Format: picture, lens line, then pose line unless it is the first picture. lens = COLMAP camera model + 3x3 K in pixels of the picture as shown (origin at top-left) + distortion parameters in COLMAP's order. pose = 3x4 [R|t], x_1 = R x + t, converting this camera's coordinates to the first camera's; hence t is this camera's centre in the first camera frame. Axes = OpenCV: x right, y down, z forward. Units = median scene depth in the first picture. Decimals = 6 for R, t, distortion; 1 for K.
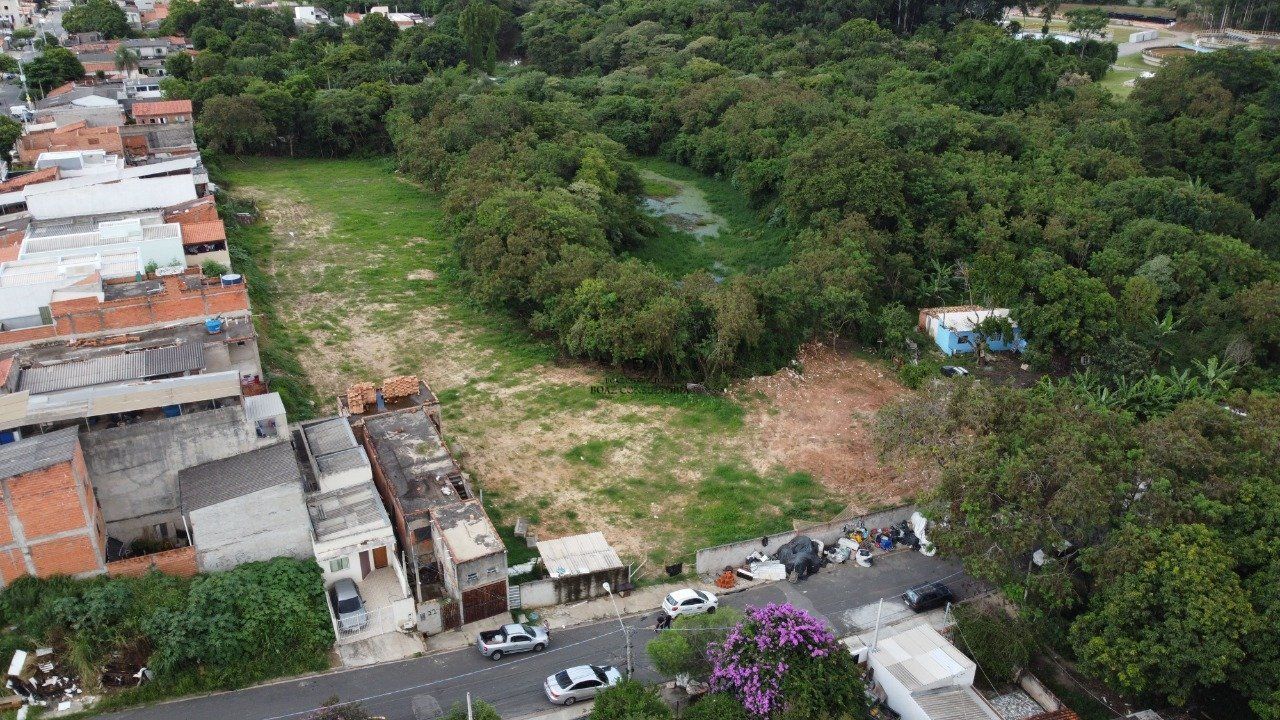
lens RADIAL K [[968.2, 0, 638.7], [0, 968.2, 359.0], [0, 0, 1]] dist [0.002518, -0.005629]
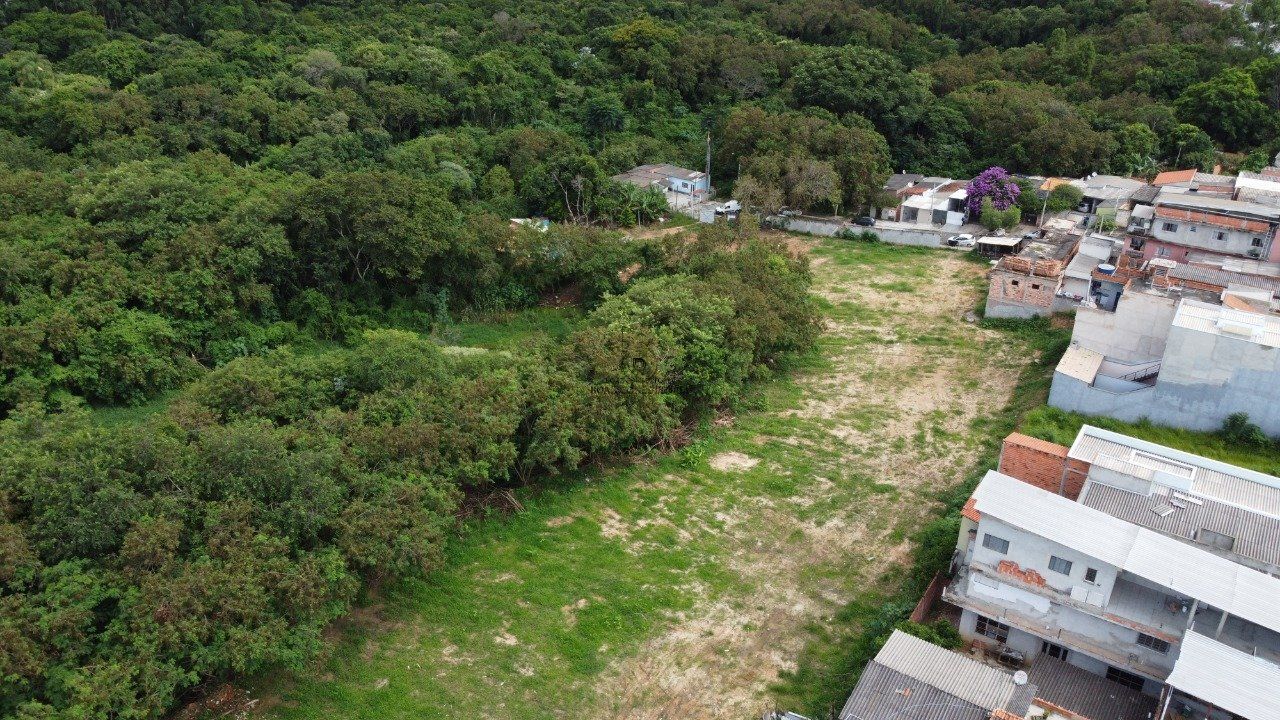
lens RADIAL K [[968.2, 0, 642.2], [0, 968.2, 359.4], [0, 0, 1]] dist [0.002518, -0.005629]
pose [[-0.521878, -0.386673, 0.760346, -1.005708], [0.352585, 0.713869, 0.605041, -0.850158], [-0.776741, 0.583845, -0.236218, 1.699175]]
